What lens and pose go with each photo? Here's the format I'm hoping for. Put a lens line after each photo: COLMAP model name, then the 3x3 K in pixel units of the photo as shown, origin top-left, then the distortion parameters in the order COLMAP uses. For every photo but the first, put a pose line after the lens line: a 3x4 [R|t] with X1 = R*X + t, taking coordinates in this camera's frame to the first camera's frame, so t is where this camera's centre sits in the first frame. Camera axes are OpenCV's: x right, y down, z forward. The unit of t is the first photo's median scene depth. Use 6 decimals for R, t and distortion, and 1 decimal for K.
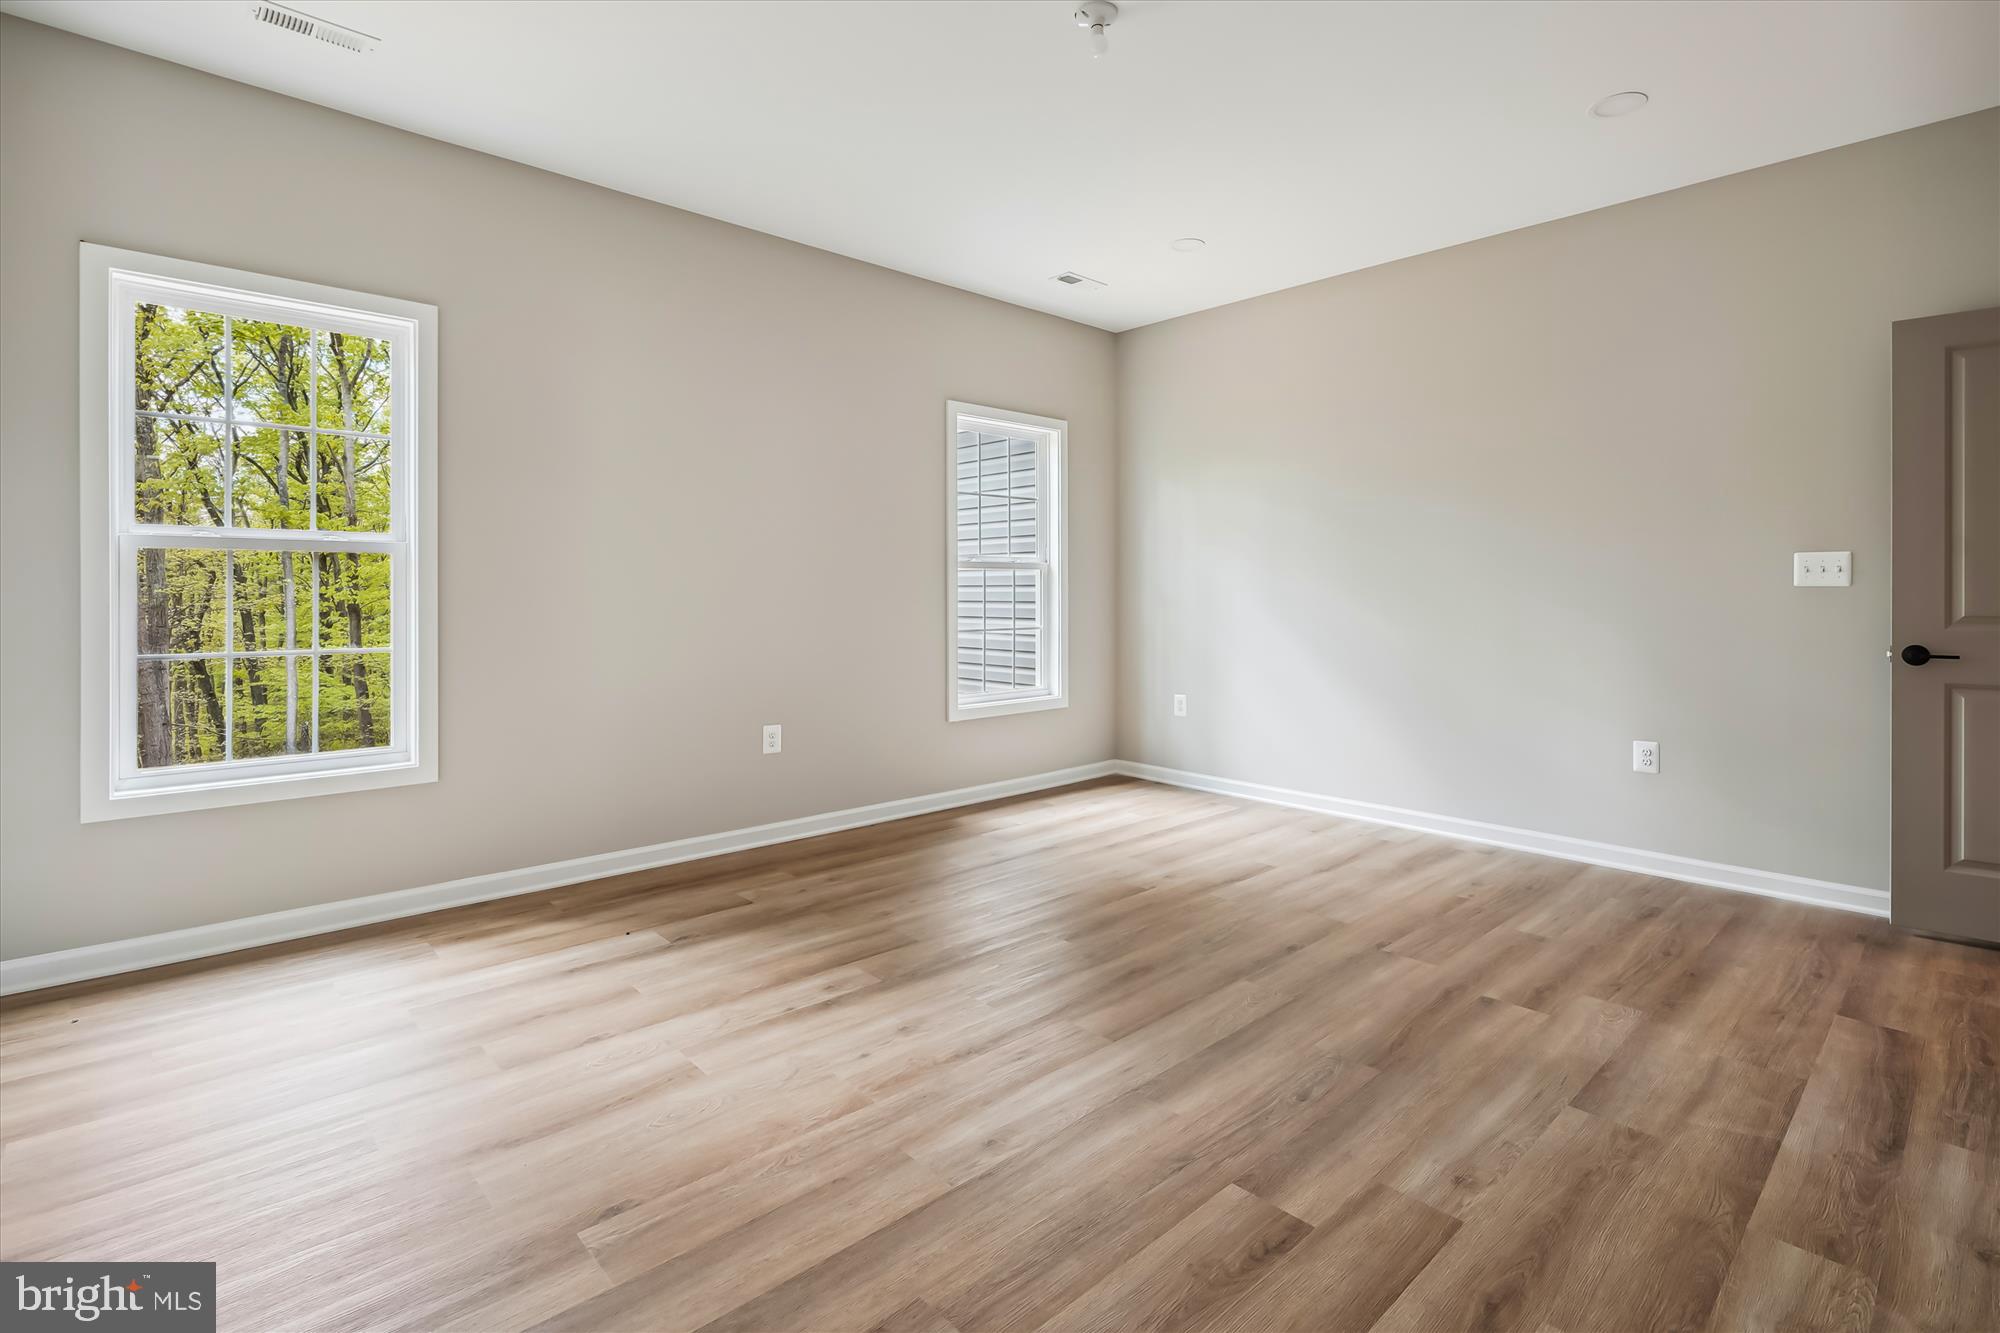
lens RADIAL K [[951.5, 0, 996.2], [0, 951.5, 585.2], [0, 0, 1]] dist [-0.008067, -0.000917]
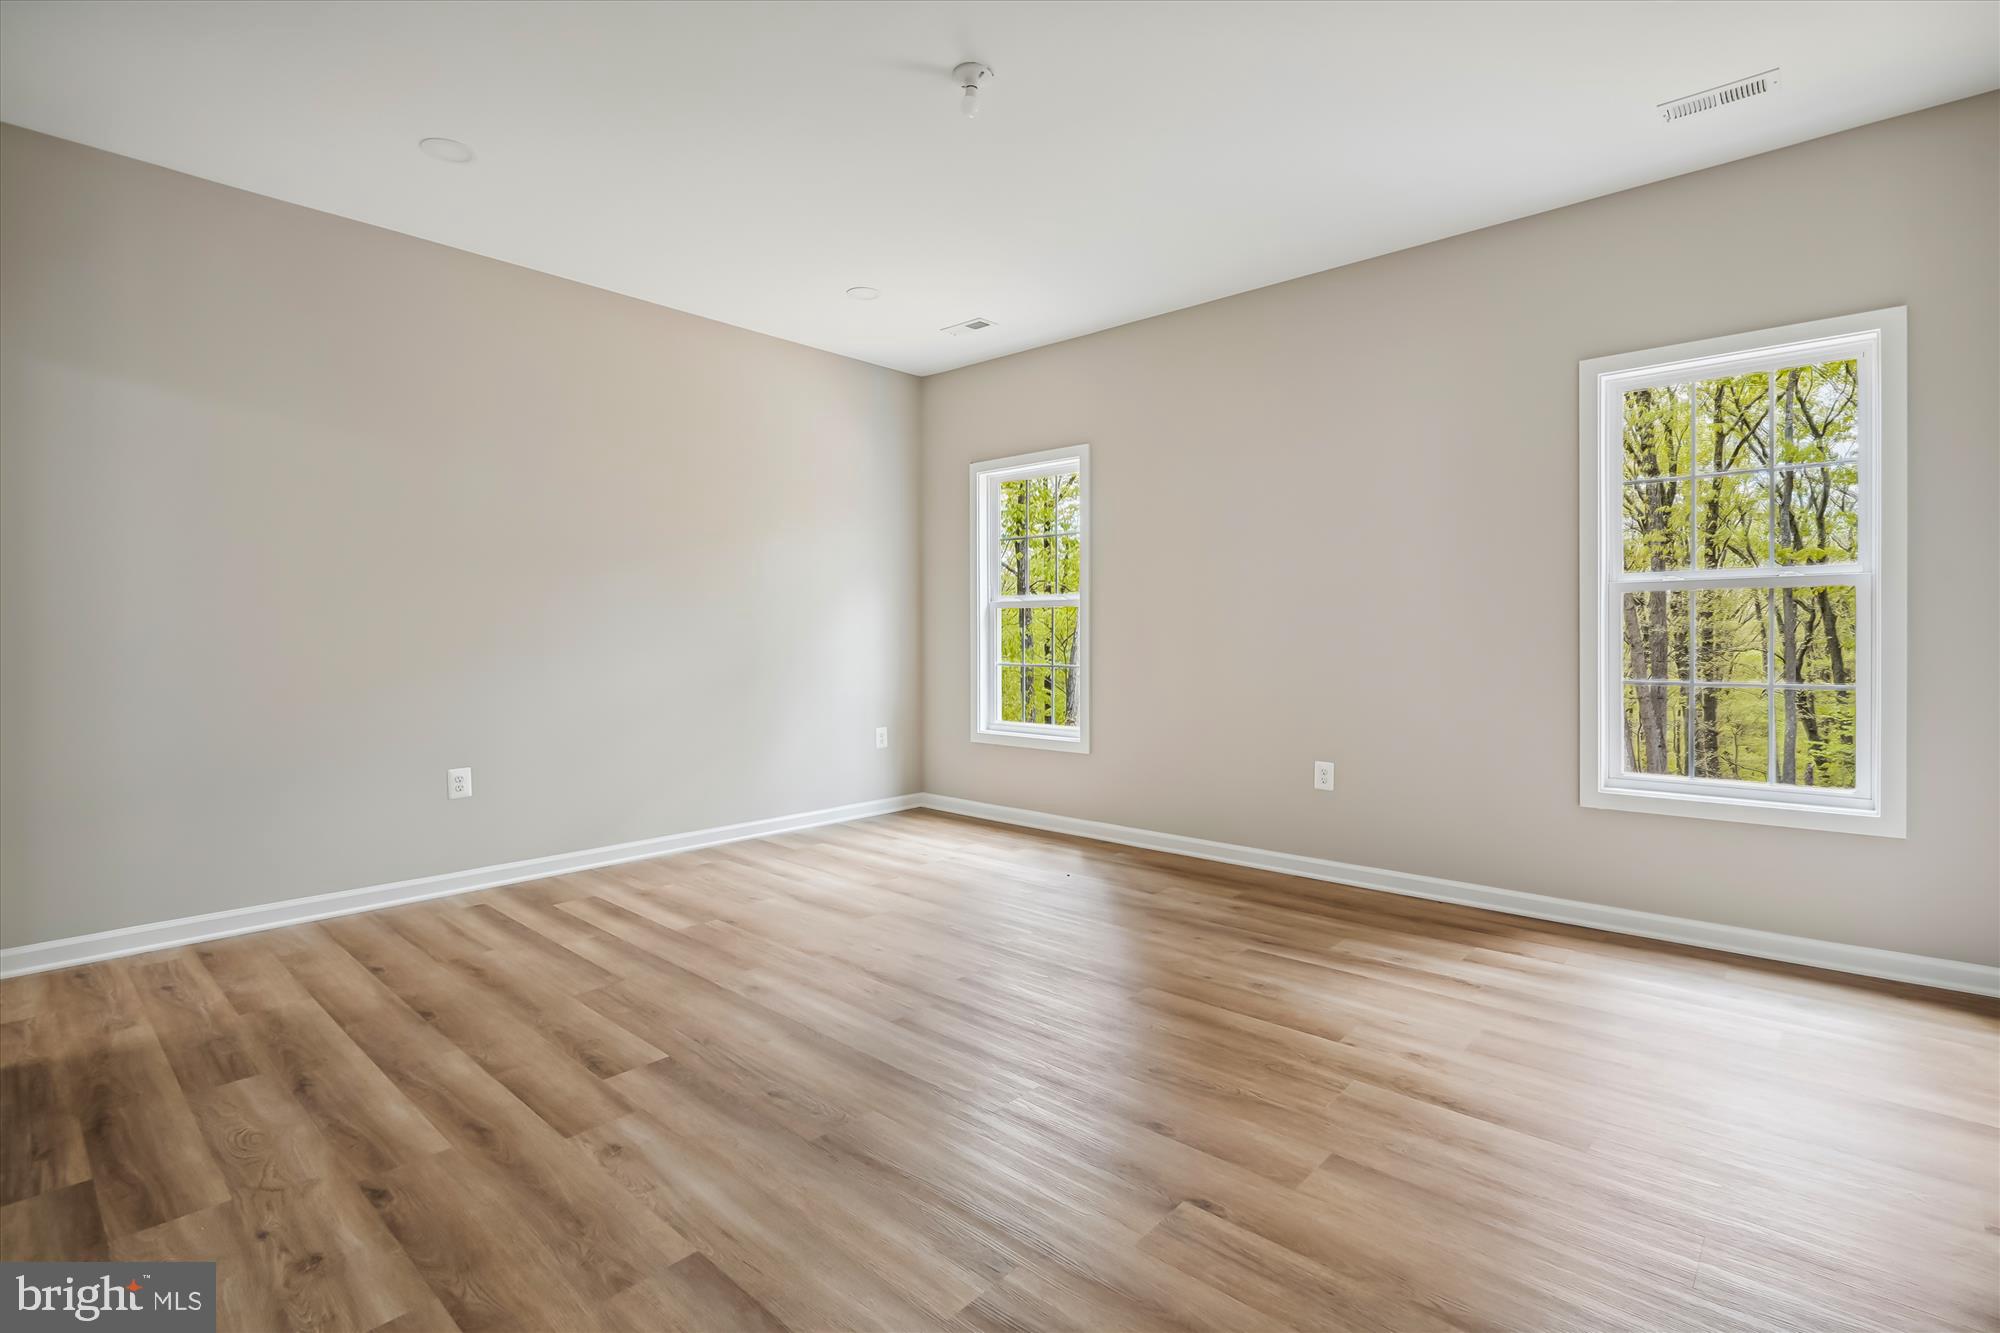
lens RADIAL K [[951.5, 0, 1130.5], [0, 951.5, 627.3], [0, 0, 1]] dist [-0.008067, -0.000917]
pose [[0.143386, -0.001261, -0.989666, 1.501207], [0.011853, 0.999930, 0.000443, -0.008540], [0.989596, -0.011794, 0.143390, 1.266916]]
